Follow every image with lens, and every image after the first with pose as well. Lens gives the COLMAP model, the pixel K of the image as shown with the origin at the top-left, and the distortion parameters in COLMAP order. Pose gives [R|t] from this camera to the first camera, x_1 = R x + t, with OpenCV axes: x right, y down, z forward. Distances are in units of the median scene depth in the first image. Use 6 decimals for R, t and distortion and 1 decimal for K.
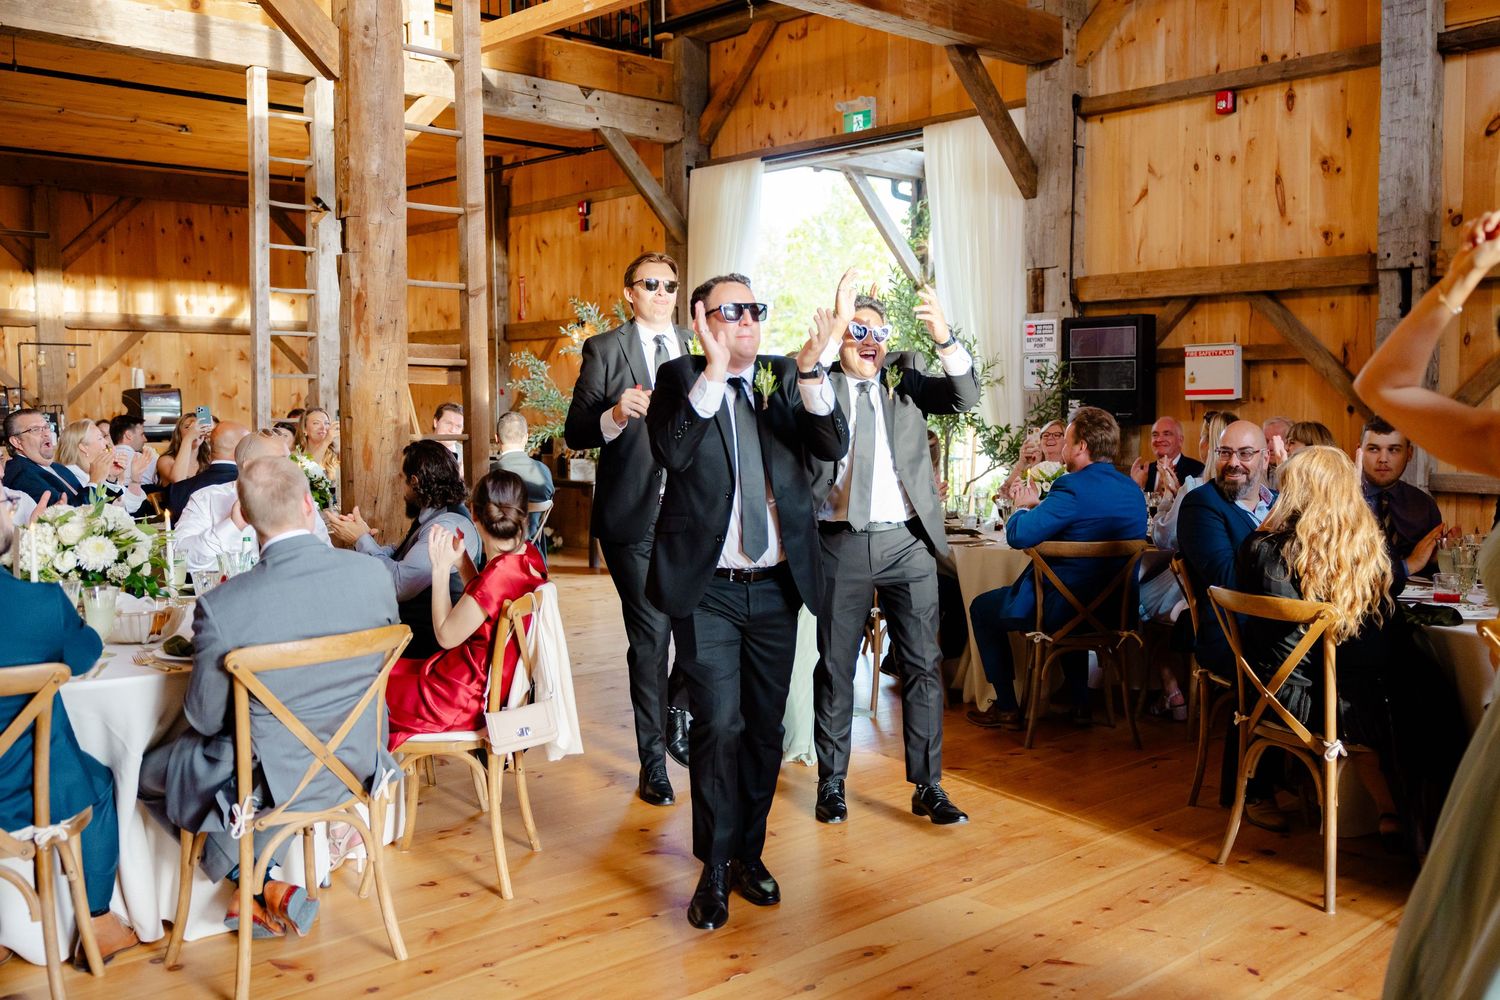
lens RADIAL K [[1403.8, 0, 766.1], [0, 1403.8, 496.5], [0, 0, 1]] dist [-0.007681, 0.018143]
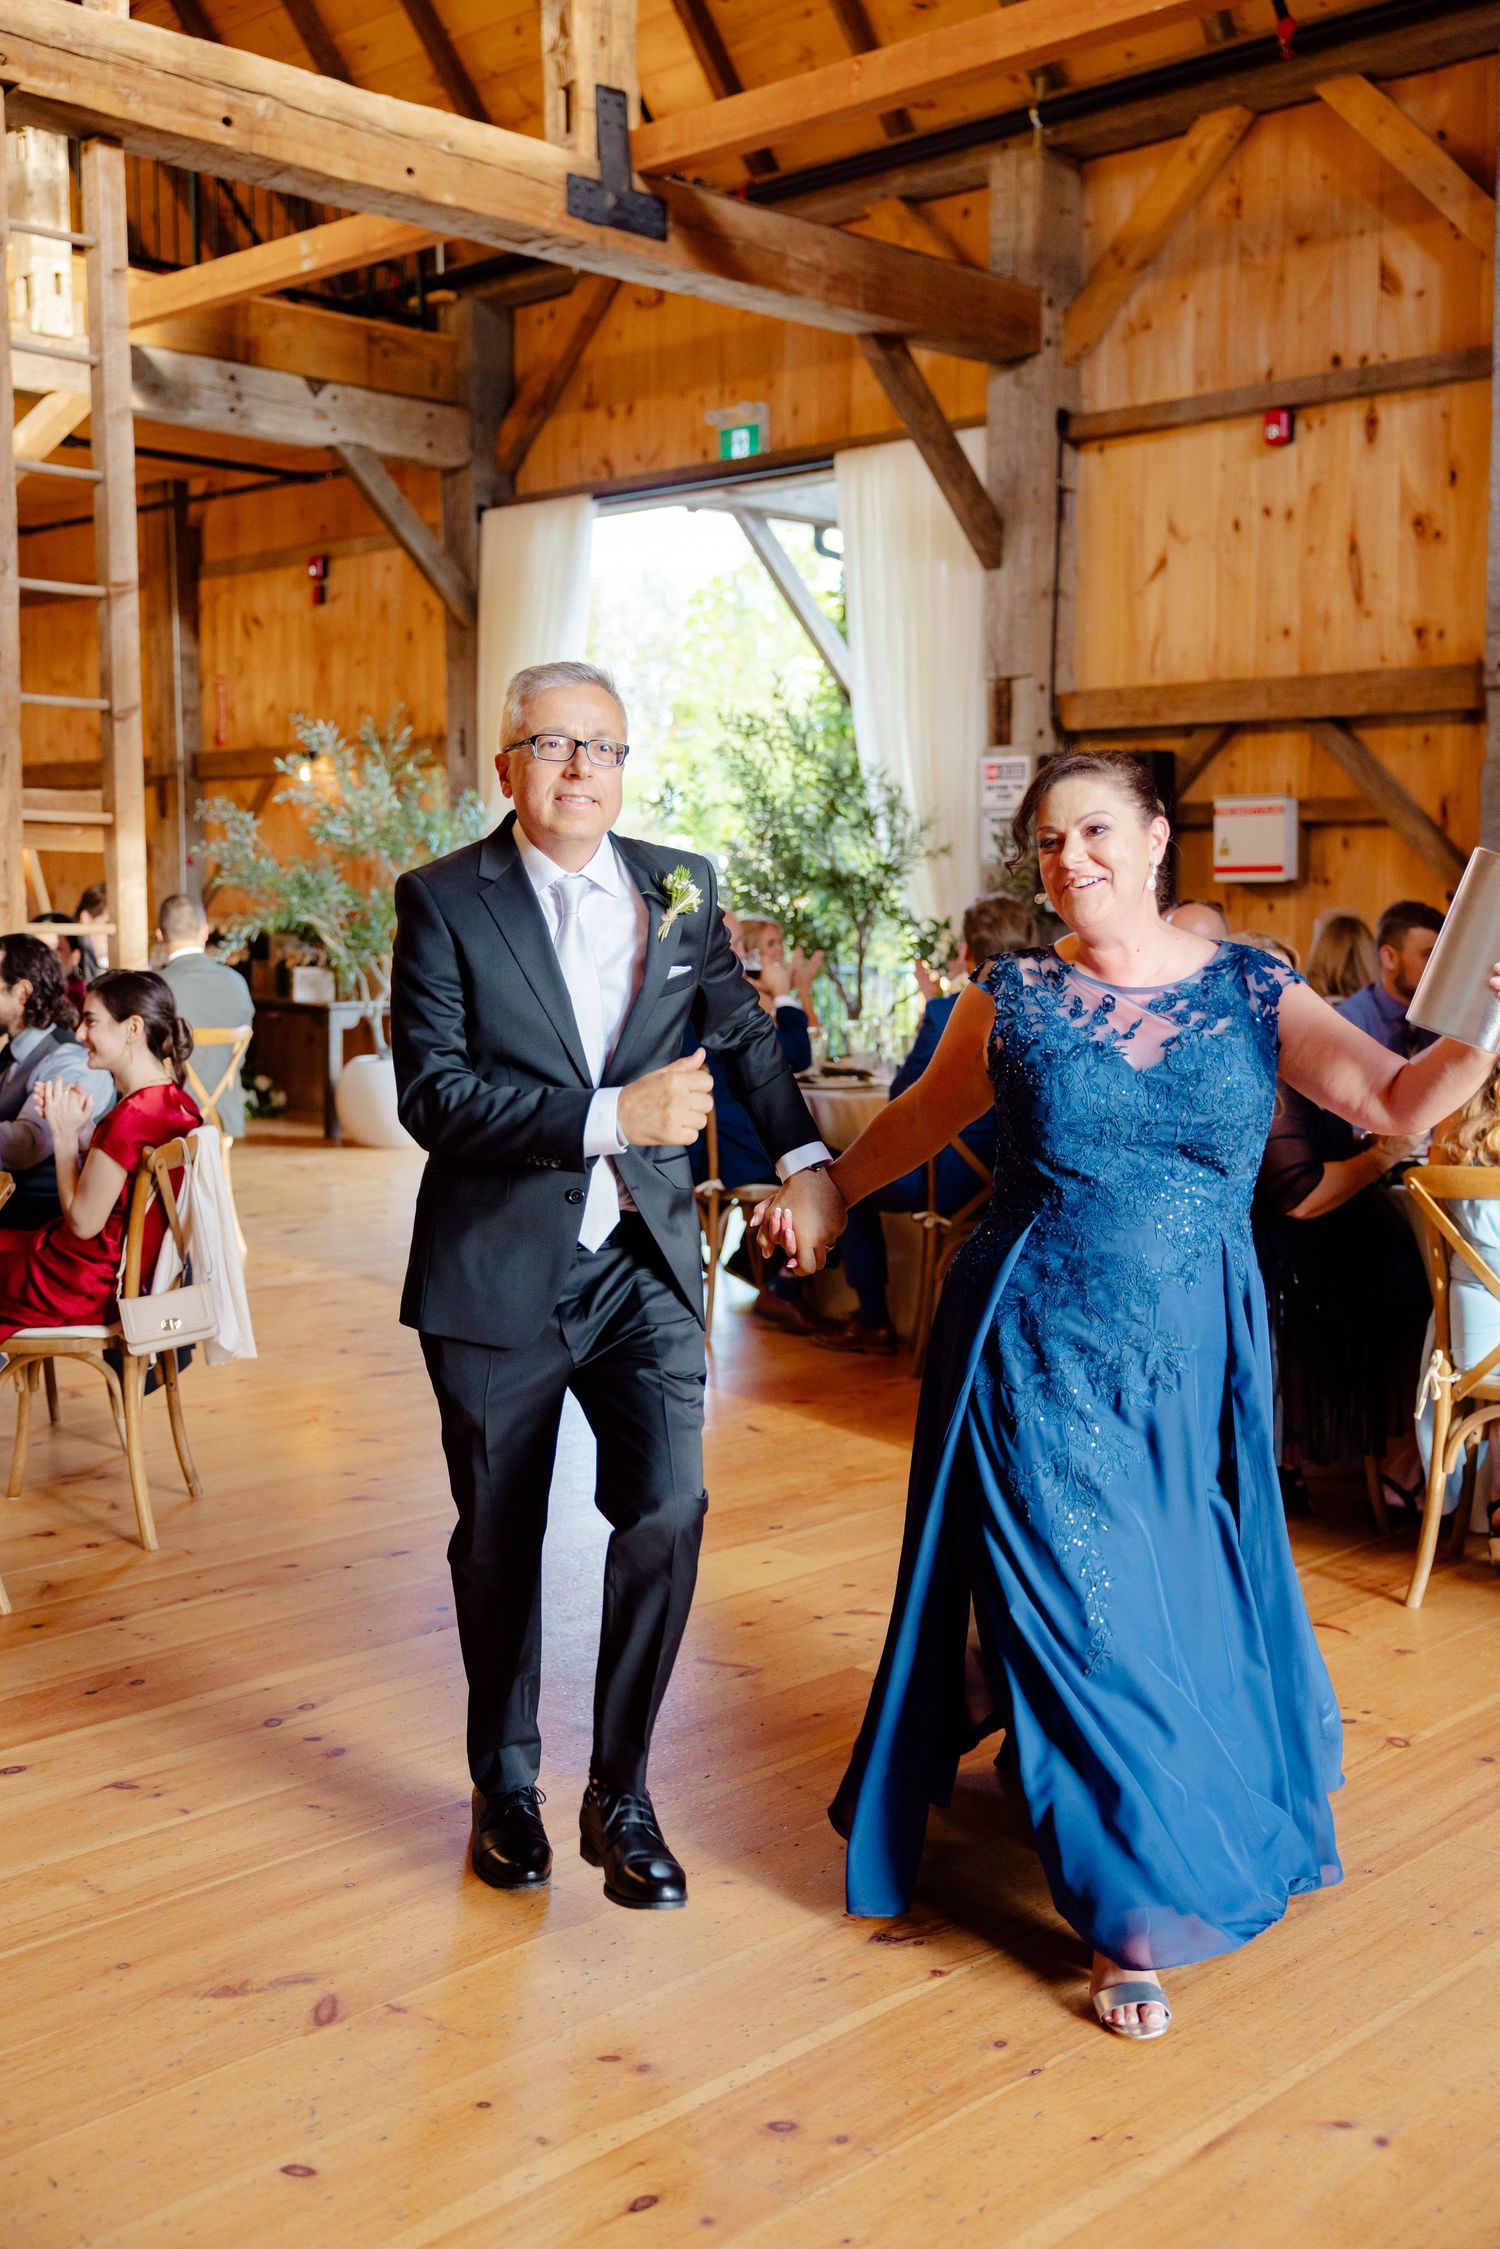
lens RADIAL K [[2389.8, 0, 742.6], [0, 2389.8, 1138.3], [0, 0, 1]] dist [0.008175, -0.008455]
pose [[0.999545, 0.003531, 0.029950, 0.041655], [-0.004732, 0.999184, 0.040116, 0.008111], [-0.029784, -0.040239, 0.998746, -0.121743]]
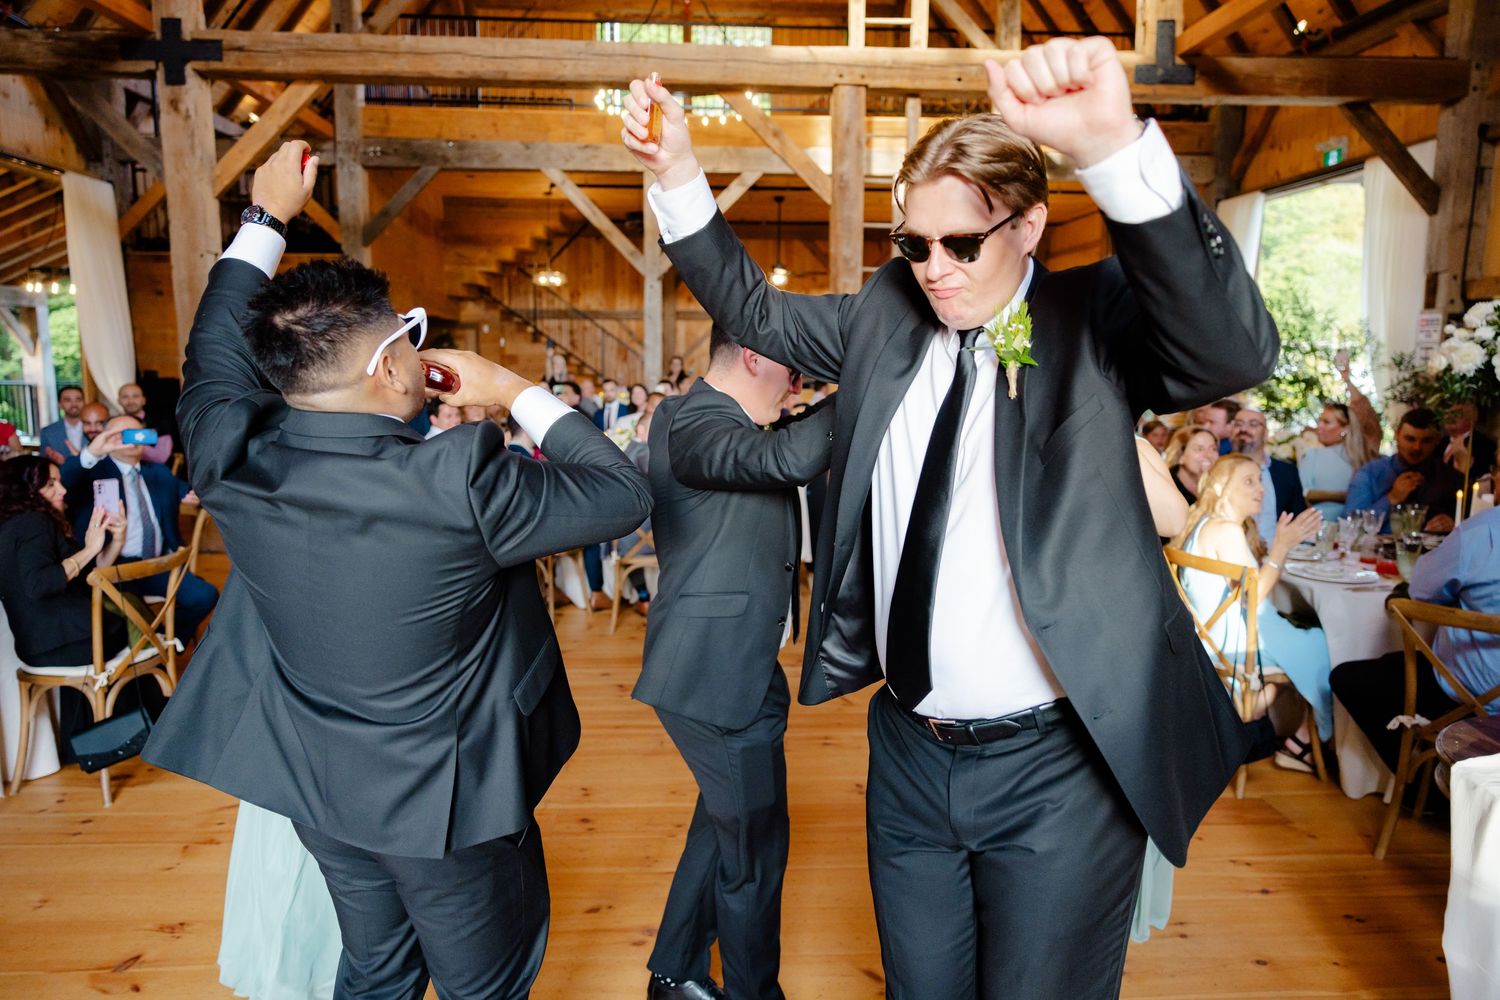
lens RADIAL K [[1028.4, 0, 750.4], [0, 1028.4, 474.2], [0, 0, 1]] dist [0.008791, 0.000807]
pose [[0.754121, 0.084040, -0.651336, 0.360454], [-0.051608, 0.996295, 0.068797, -0.018946], [0.654705, -0.018267, 0.755664, -0.078657]]
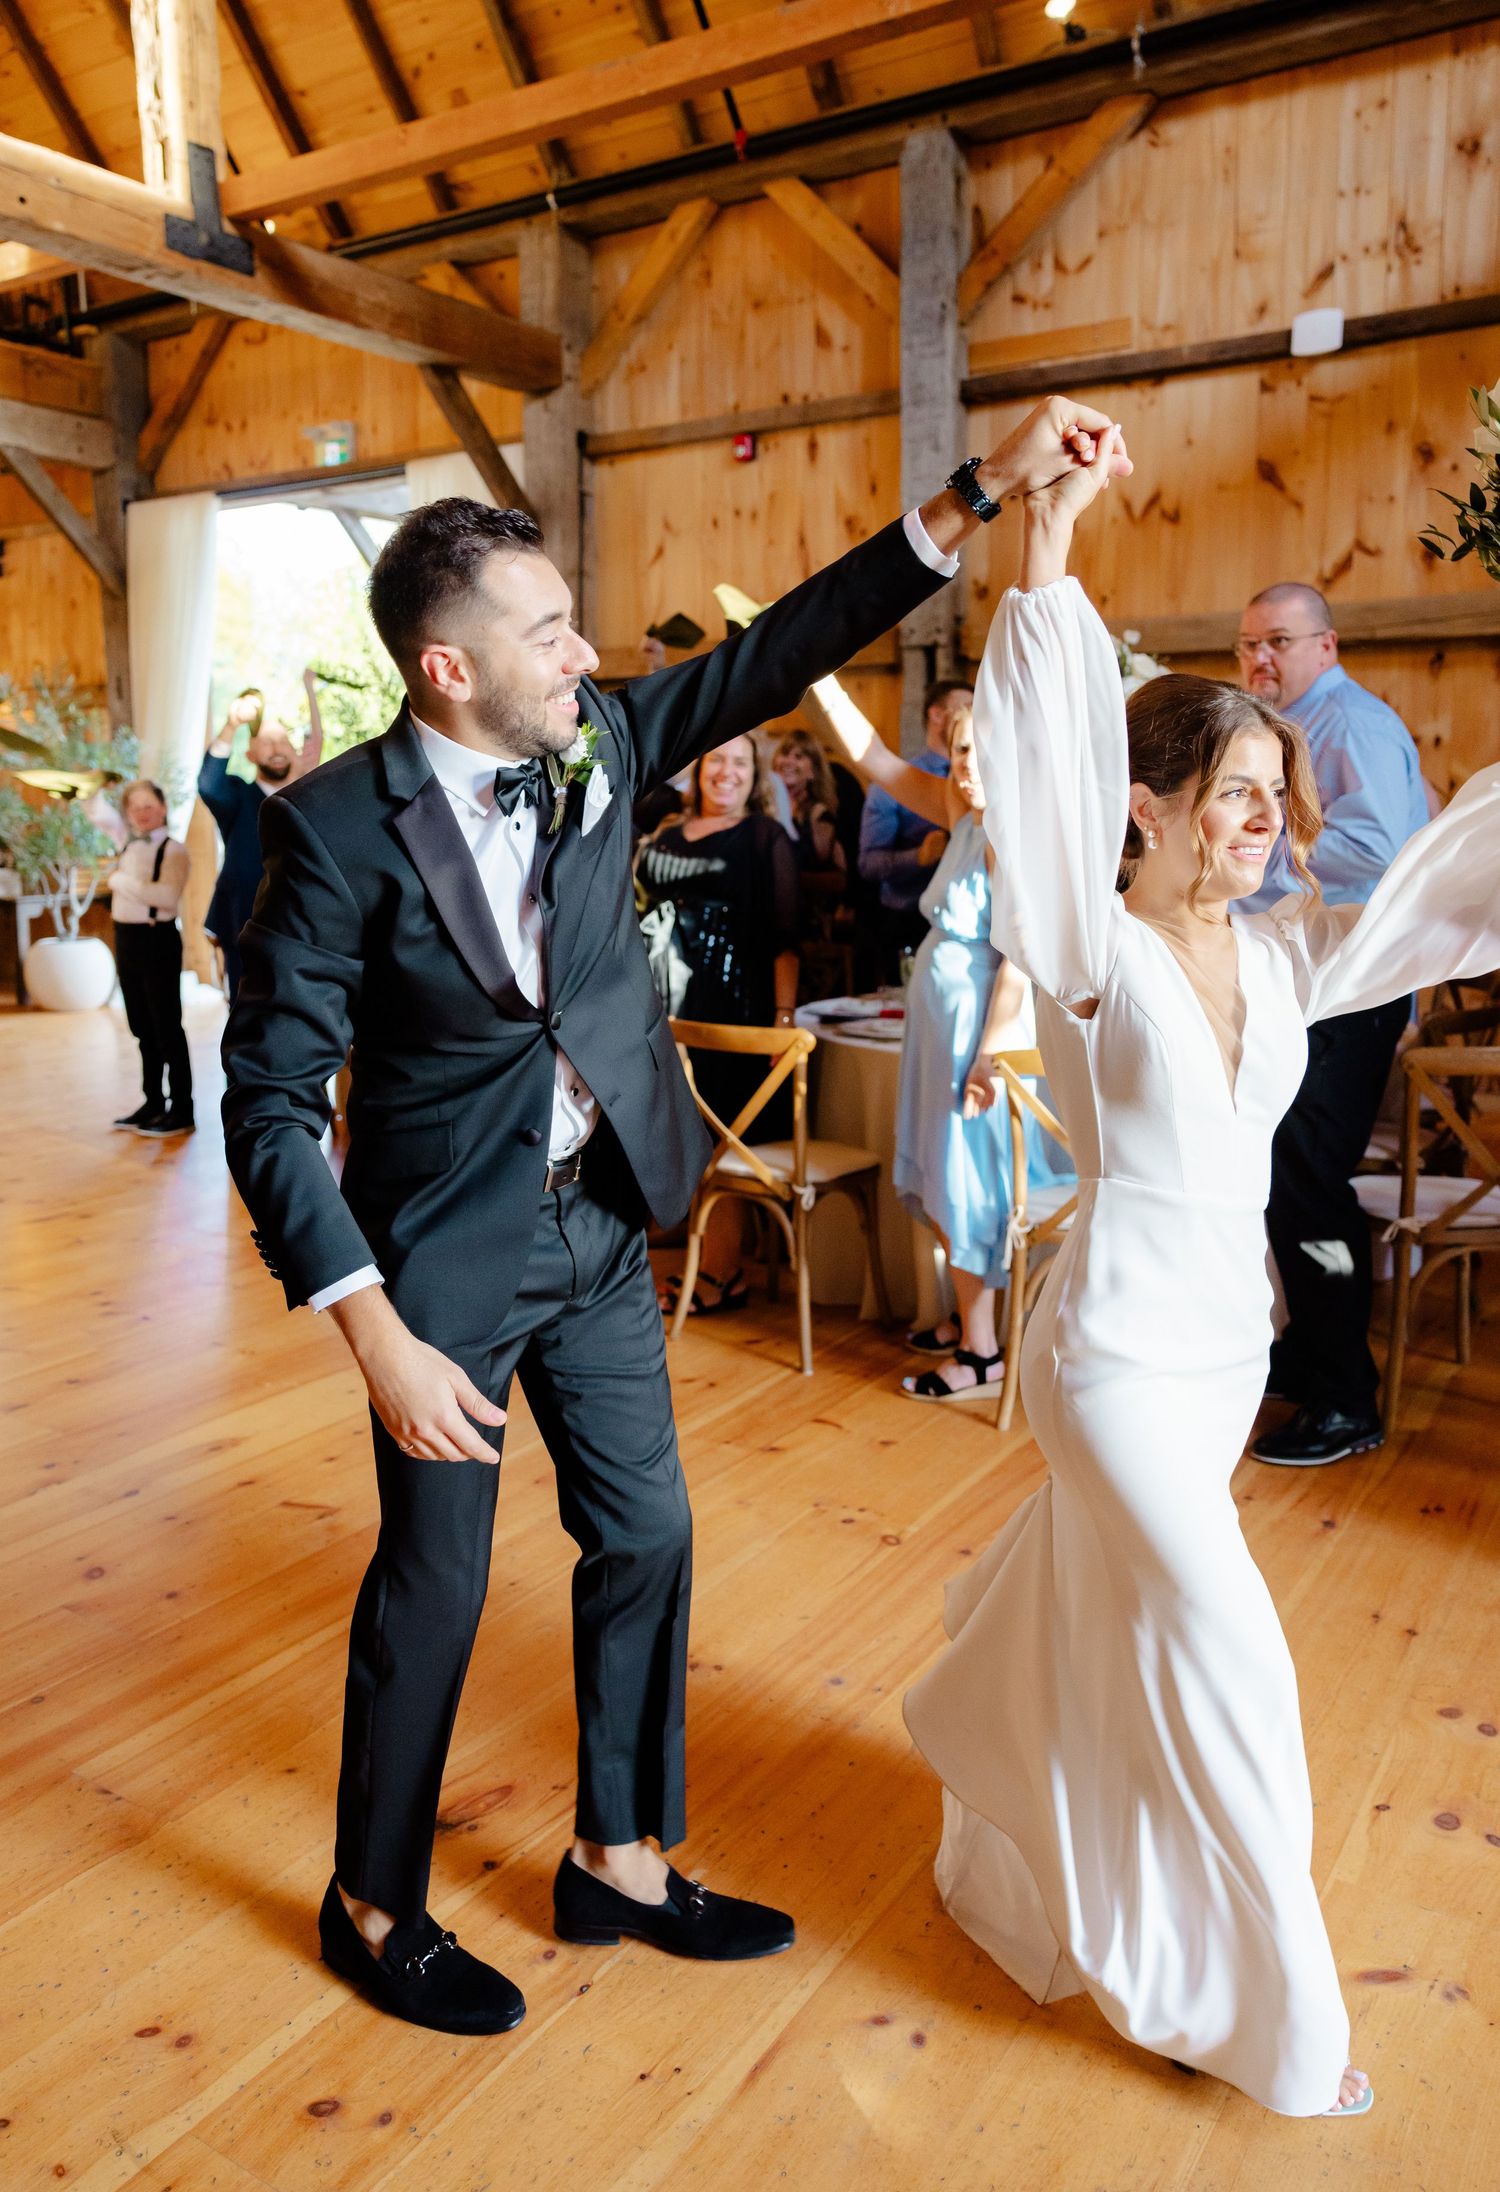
lens RADIAL K [[1664.7, 0, 707.7], [0, 1664.7, 1023.7], [0, 0, 1]] dist [-0.001774, 0.010006]
pose [[0.974556, -0.034105, 0.221536, 0.062351], [0.018266, 0.997153, 0.073155, -0.001786], [-0.223400, -0.067247, 0.972404, -0.019389]]
